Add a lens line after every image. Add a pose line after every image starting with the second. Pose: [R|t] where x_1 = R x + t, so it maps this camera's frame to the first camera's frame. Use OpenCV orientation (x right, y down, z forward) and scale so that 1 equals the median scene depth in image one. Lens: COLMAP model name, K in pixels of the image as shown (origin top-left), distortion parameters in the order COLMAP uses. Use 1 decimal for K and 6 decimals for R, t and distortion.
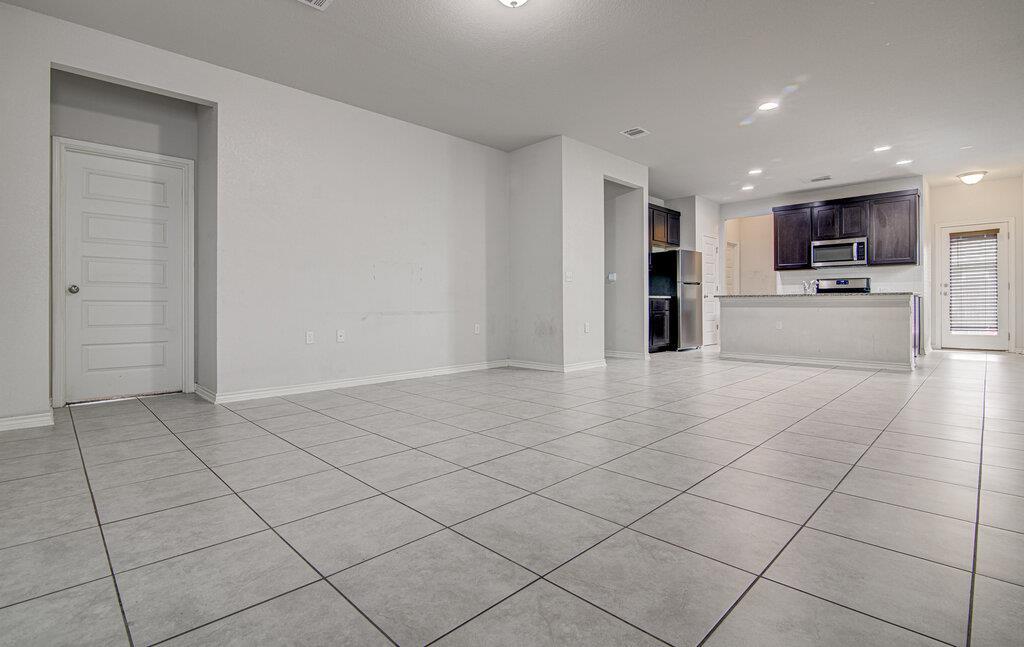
lens RADIAL K [[487.9, 0, 516.2], [0, 487.9, 304.5], [0, 0, 1]] dist [-0.026100, 0.000431]
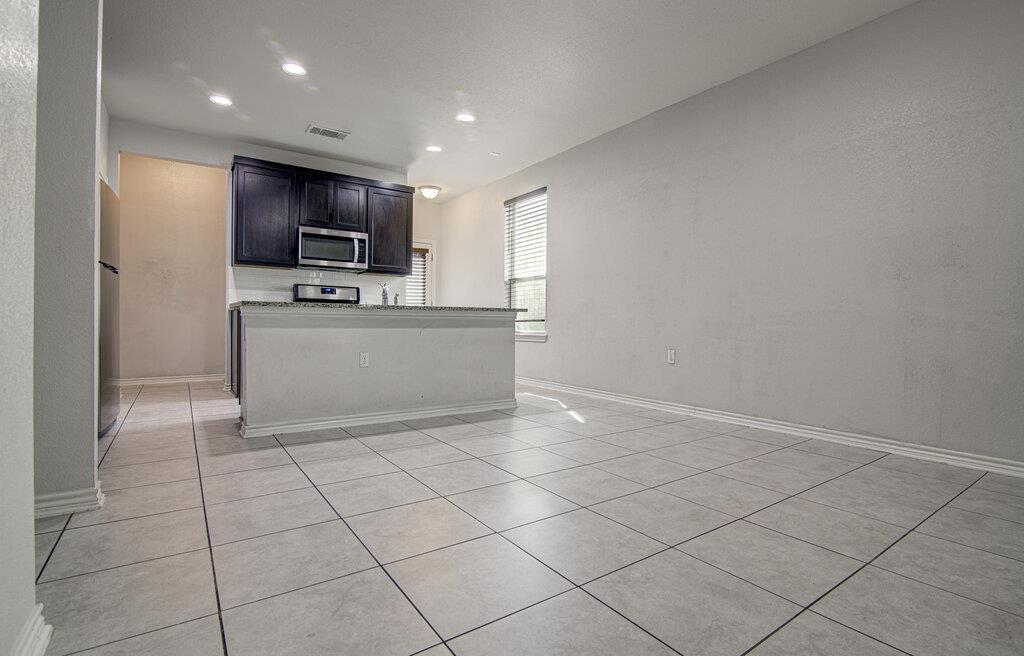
lens RADIAL K [[476.6, 0, 512.0], [0, 476.6, 328.0], [0, 0, 1]] dist [-0.023667, 0.000336]
pose [[0.168055, -0.007480, 0.985749, 0.025996], [-0.011145, 0.999893, 0.009487, -0.000394], [-0.985715, -0.012580, 0.167953, 0.640516]]
